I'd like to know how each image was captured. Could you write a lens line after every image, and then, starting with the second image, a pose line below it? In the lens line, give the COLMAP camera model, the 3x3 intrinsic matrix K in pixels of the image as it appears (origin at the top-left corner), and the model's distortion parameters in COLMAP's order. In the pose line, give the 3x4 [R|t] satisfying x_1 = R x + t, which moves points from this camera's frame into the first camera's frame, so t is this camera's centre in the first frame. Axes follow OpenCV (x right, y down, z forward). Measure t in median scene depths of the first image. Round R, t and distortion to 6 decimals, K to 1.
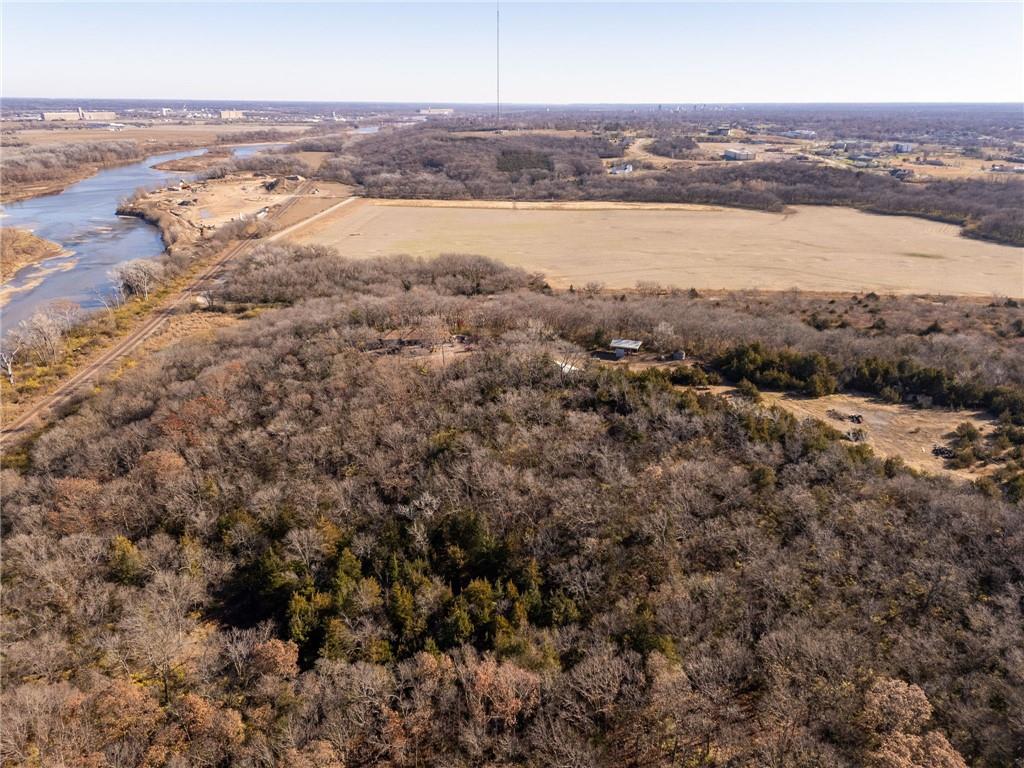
lens RADIAL K [[752.7, 0, 514.7], [0, 752.7, 387.5], [0, 0, 1]] dist [0.066227, -0.054219]
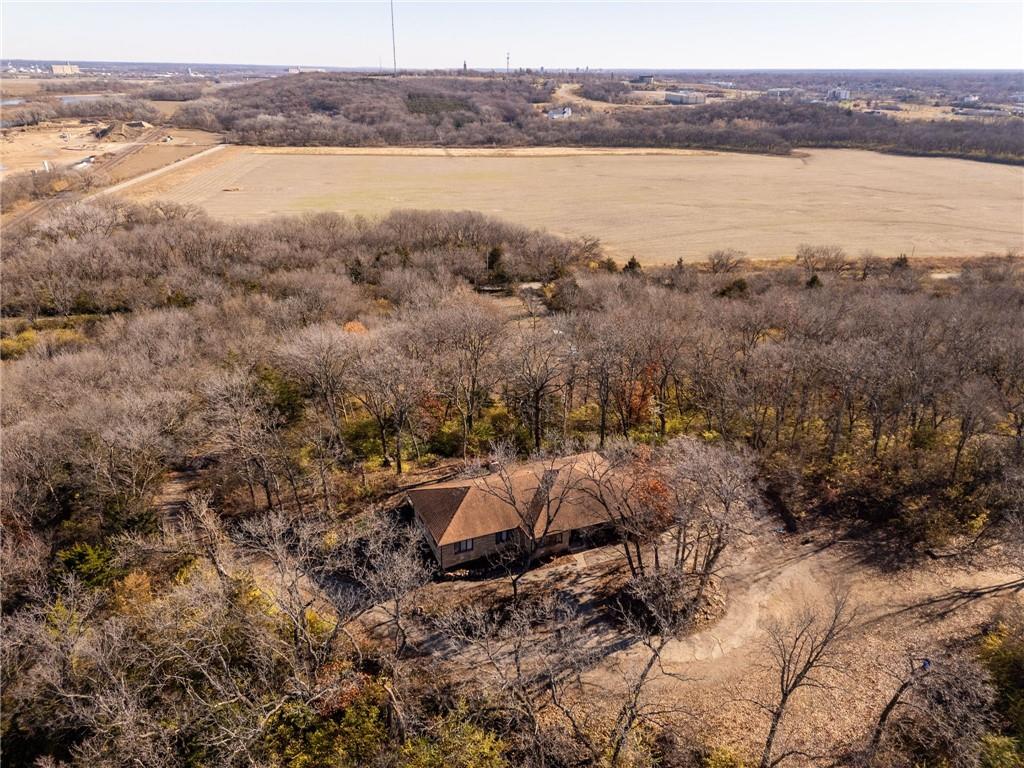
lens RADIAL K [[752.7, 0, 513.4], [0, 752.7, 381.6], [0, 0, 1]] dist [0.066227, -0.054219]
pose [[0.988171, -0.055253, 0.143060, -0.050003], [0.050769, 0.998103, 0.034813, -0.032120], [-0.144712, -0.027139, 0.989102, 0.212407]]
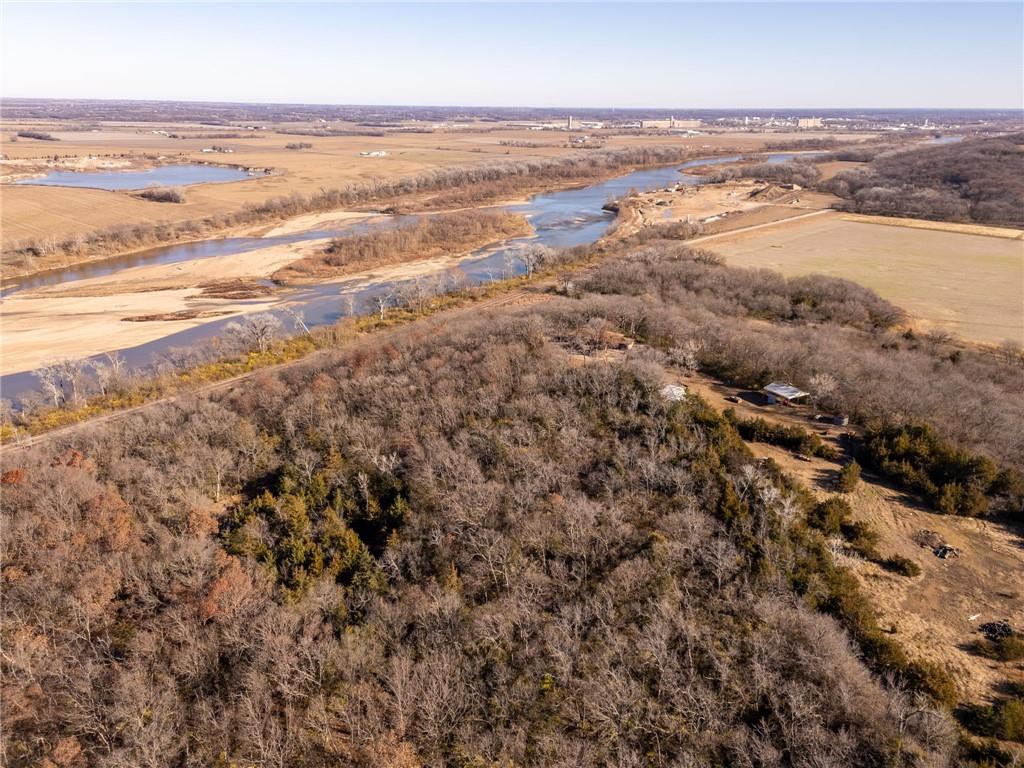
lens RADIAL K [[752.7, 0, 512.5], [0, 752.7, 390.1], [0, 0, 1]] dist [0.066227, -0.054219]
pose [[0.754131, 0.232584, -0.614158, 0.117495], [-0.236609, 0.968606, 0.076280, -0.013675], [0.612619, 0.087790, 0.785488, 0.037770]]
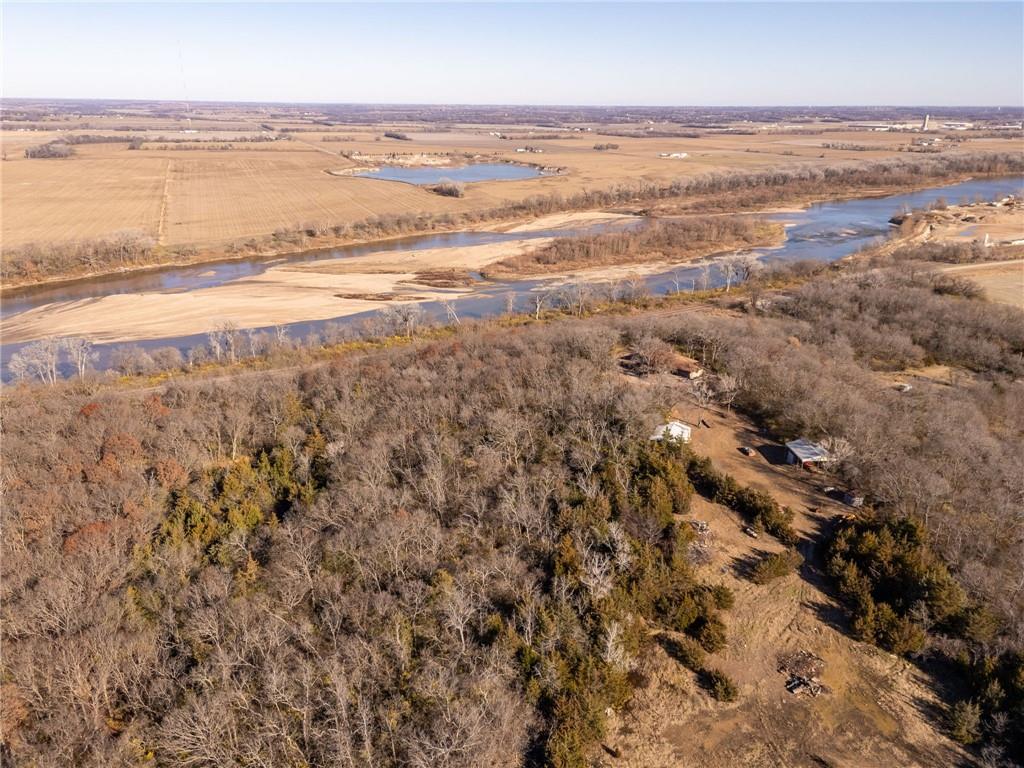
lens RADIAL K [[752.7, 0, 508.4], [0, 752.7, 386.9], [0, 0, 1]] dist [0.066227, -0.054219]
pose [[0.414988, 0.315688, -0.853303, 0.162930], [-0.324780, 0.927483, 0.185181, -0.040544], [0.849884, 0.200288, 0.487424, 0.108879]]
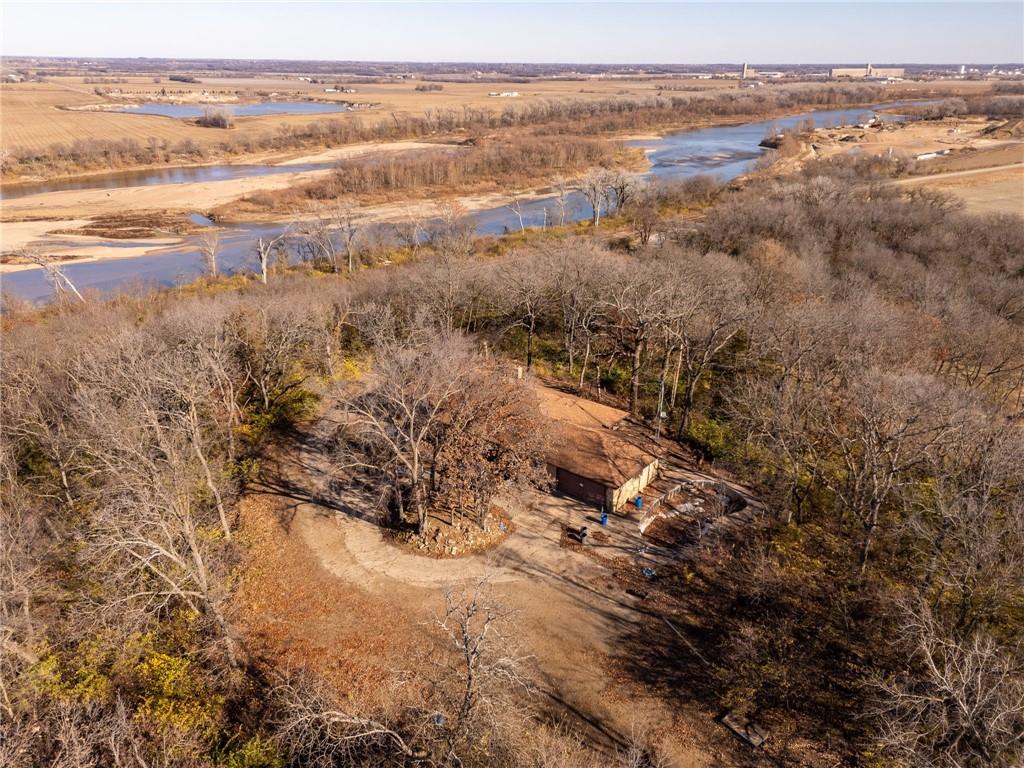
lens RADIAL K [[752.7, 0, 511.3], [0, 752.7, 377.5], [0, 0, 1]] dist [0.066227, -0.054219]
pose [[0.597989, 0.303348, -0.741882, 0.009821], [-0.285882, 0.945456, 0.156155, -0.032117], [0.748786, 0.118712, 0.652094, 0.236511]]
